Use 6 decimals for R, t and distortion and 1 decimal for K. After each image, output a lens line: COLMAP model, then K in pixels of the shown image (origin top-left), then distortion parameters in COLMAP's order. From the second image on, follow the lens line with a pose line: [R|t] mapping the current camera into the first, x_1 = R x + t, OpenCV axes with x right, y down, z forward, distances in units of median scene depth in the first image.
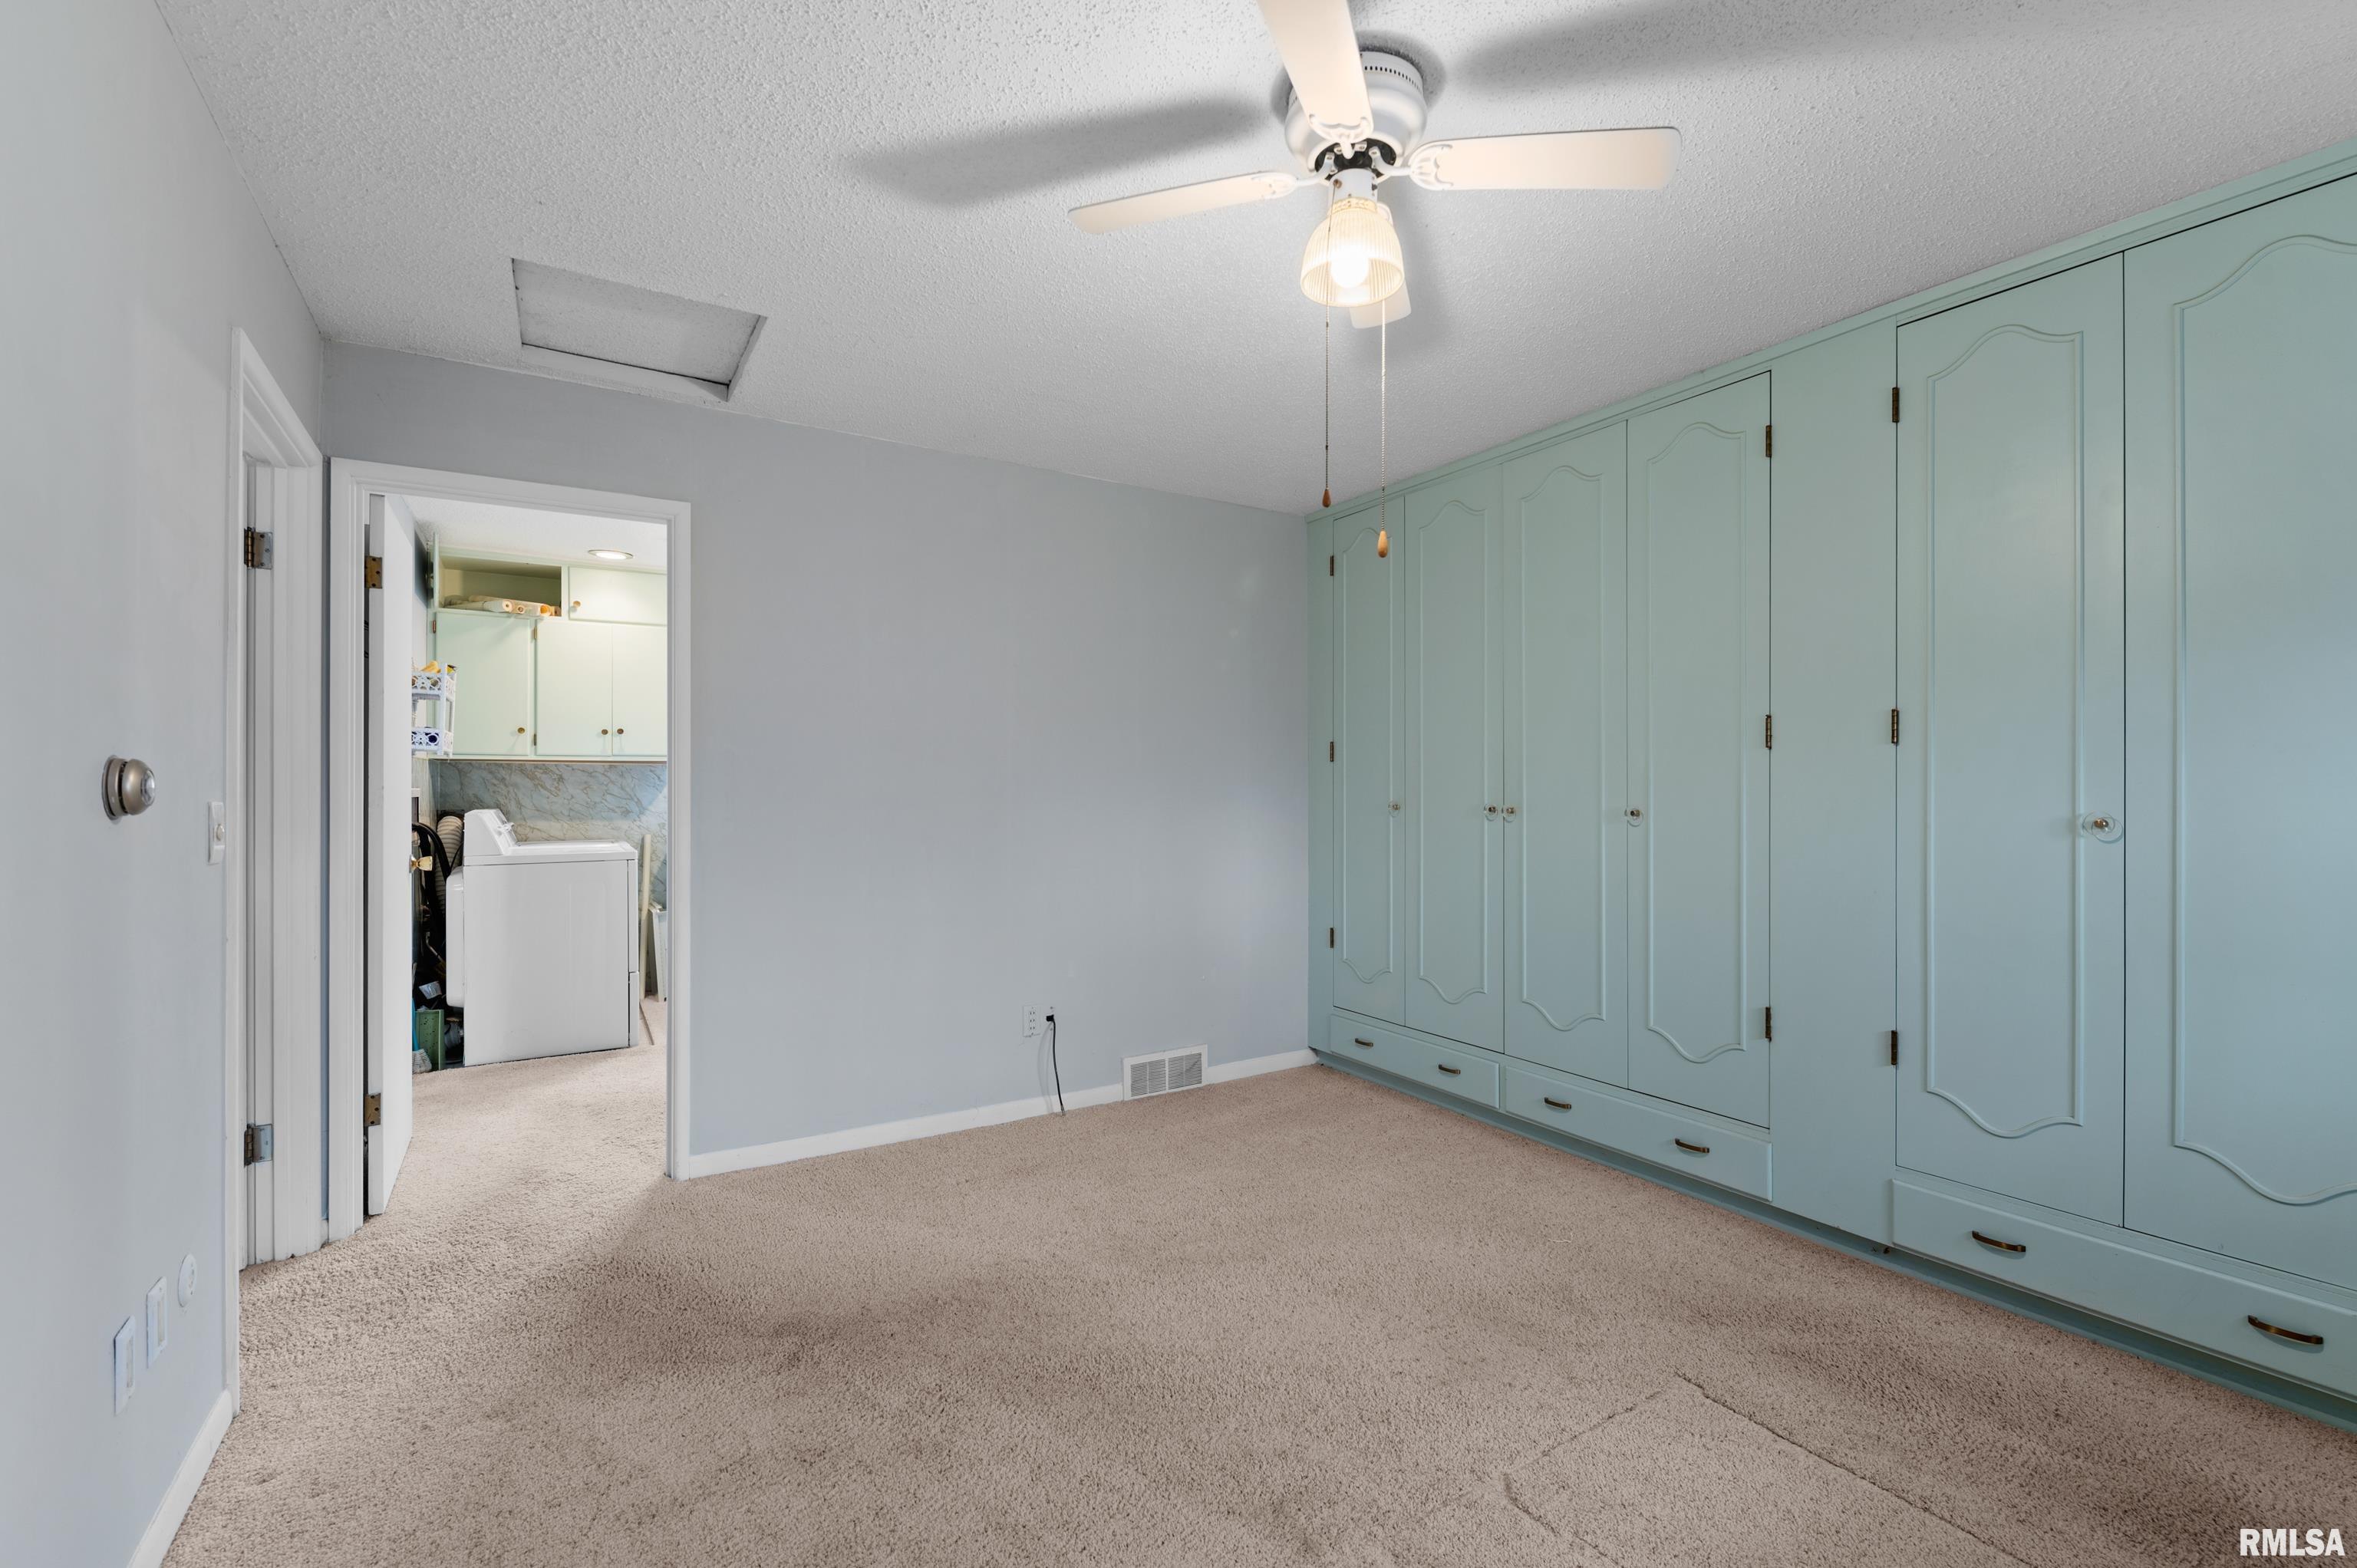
lens RADIAL K [[1025.7, 0, 1189.9], [0, 1025.7, 793.2], [0, 0, 1]] dist [-0.001351, -0.000602]
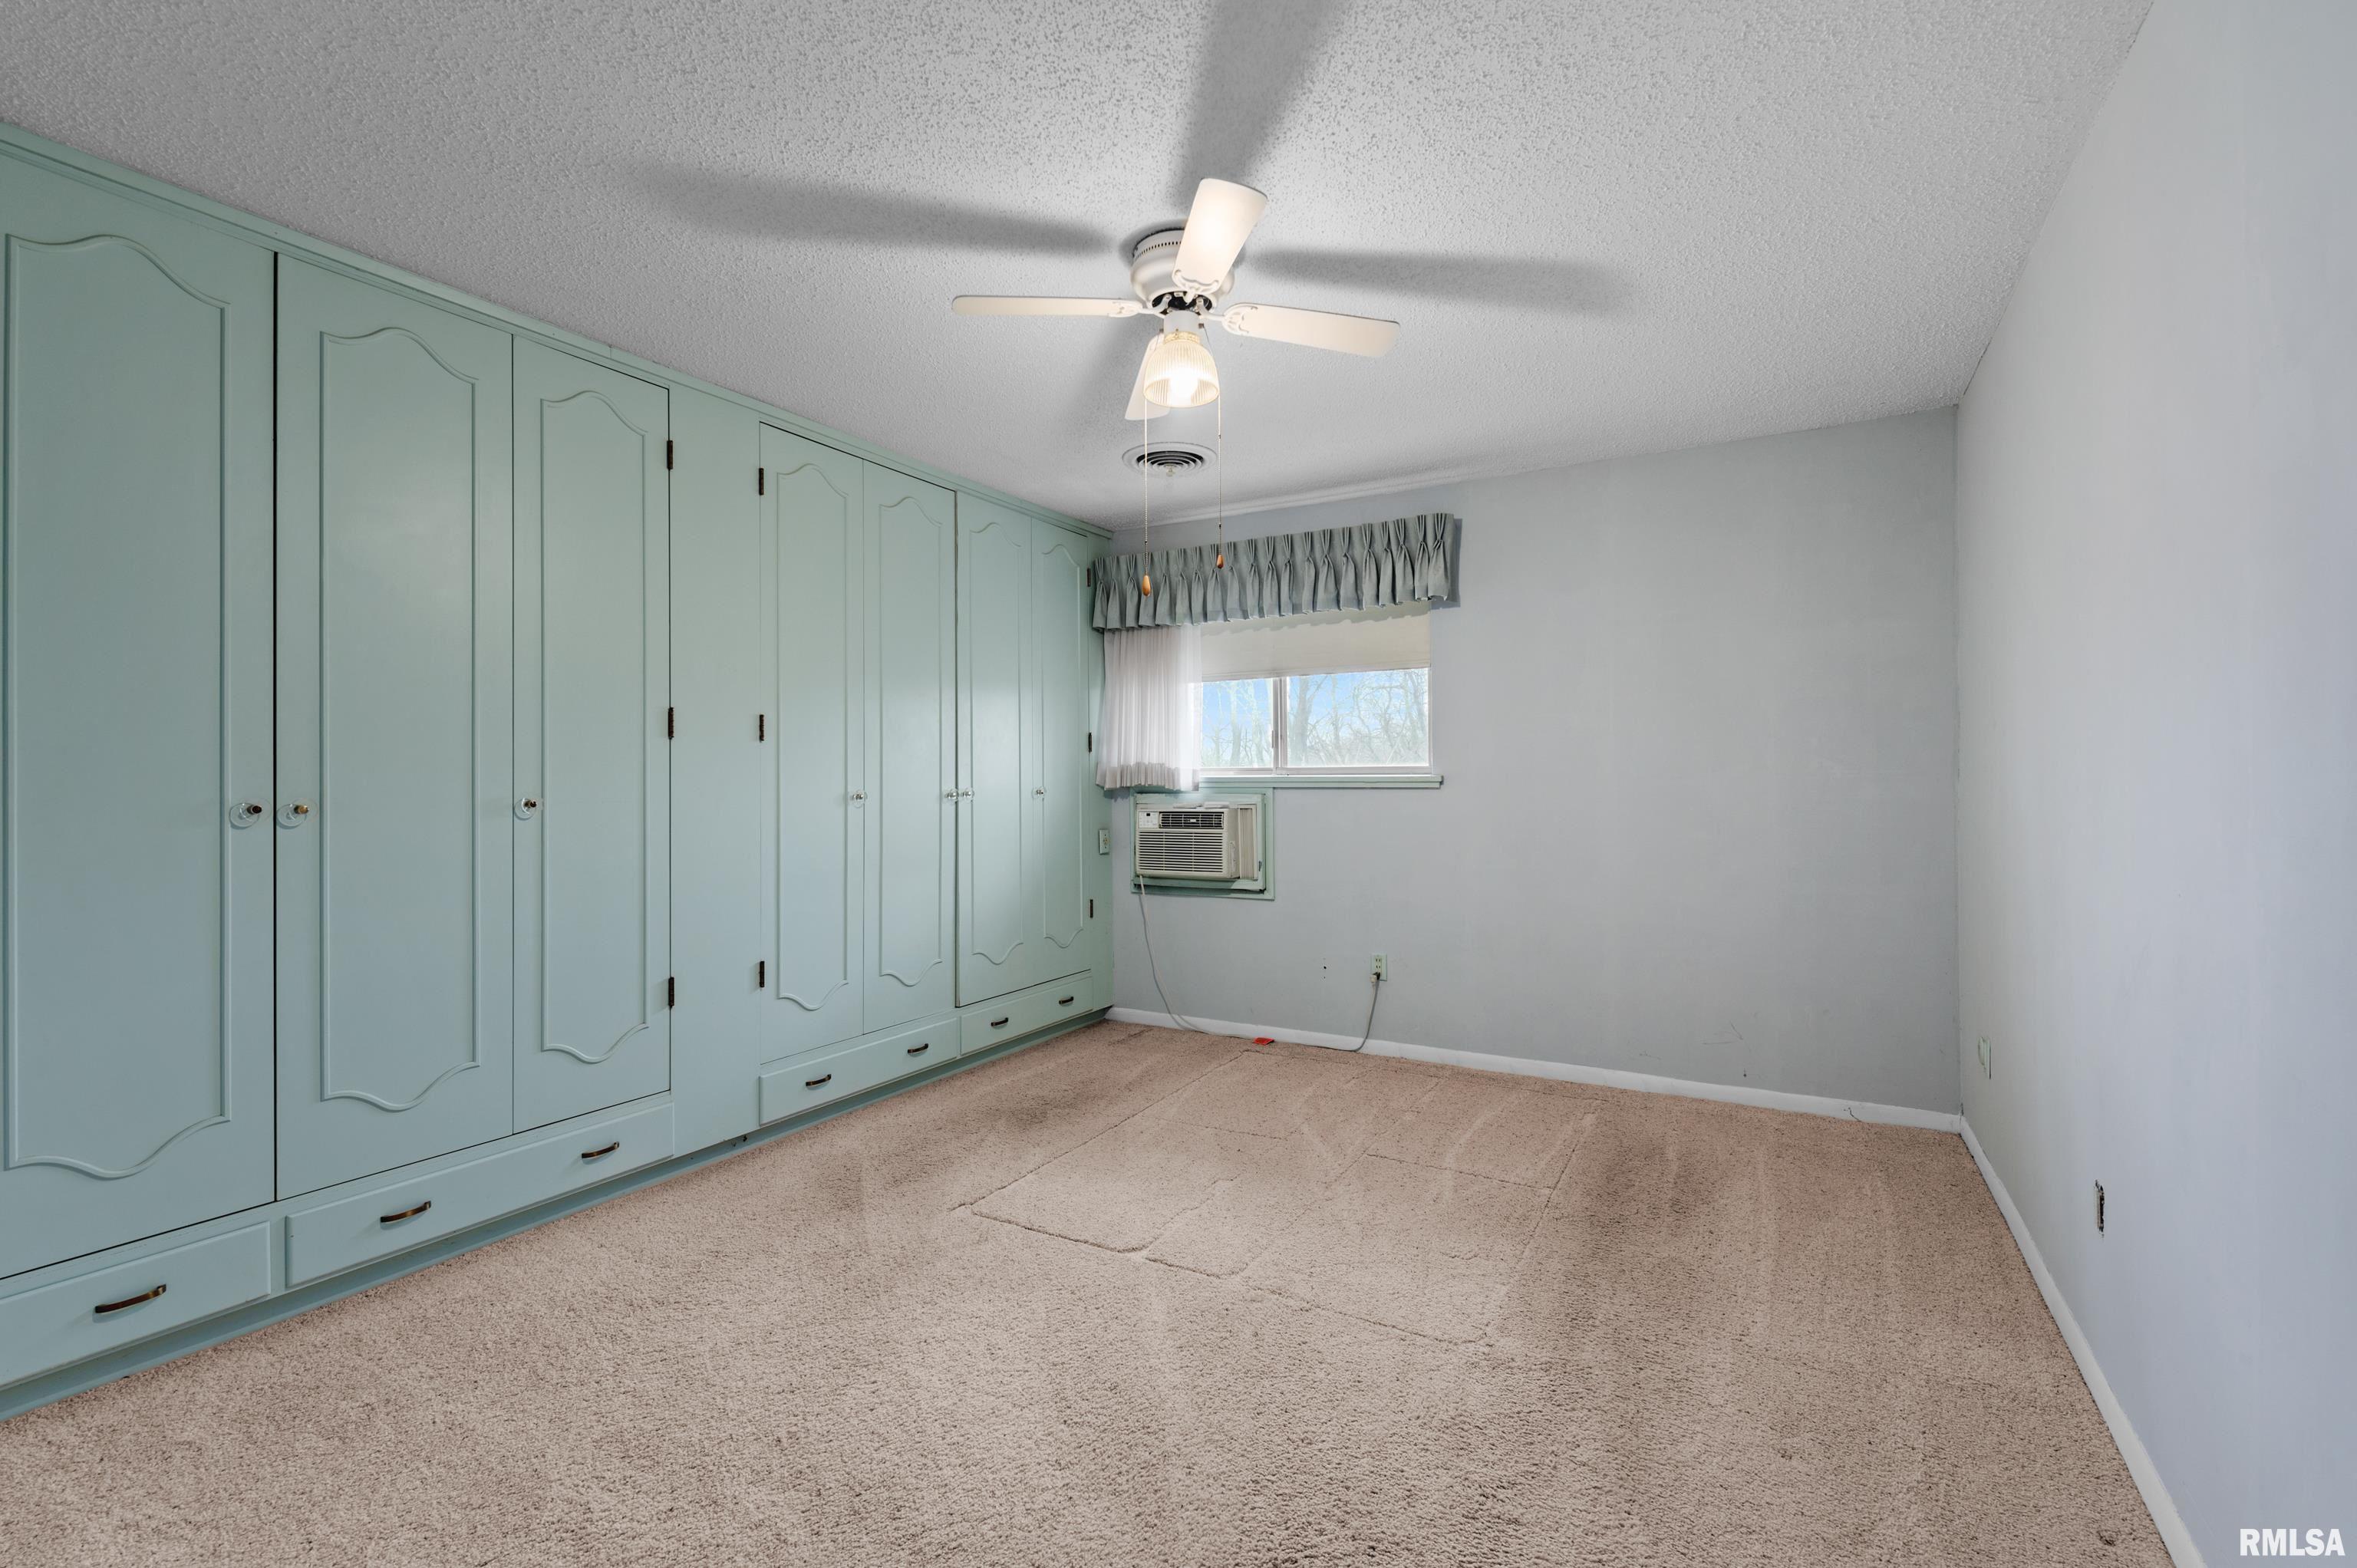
lens RADIAL K [[1025.7, 0, 1185.5], [0, 1025.7, 772.5], [0, 0, 1]] dist [-0.001351, -0.000602]
pose [[-0.482979, 0.001589, 0.875630, -0.700344], [0.001342, 0.999999, -0.001075, -0.005808], [-0.875631, 0.000656, -0.482981, 1.134088]]
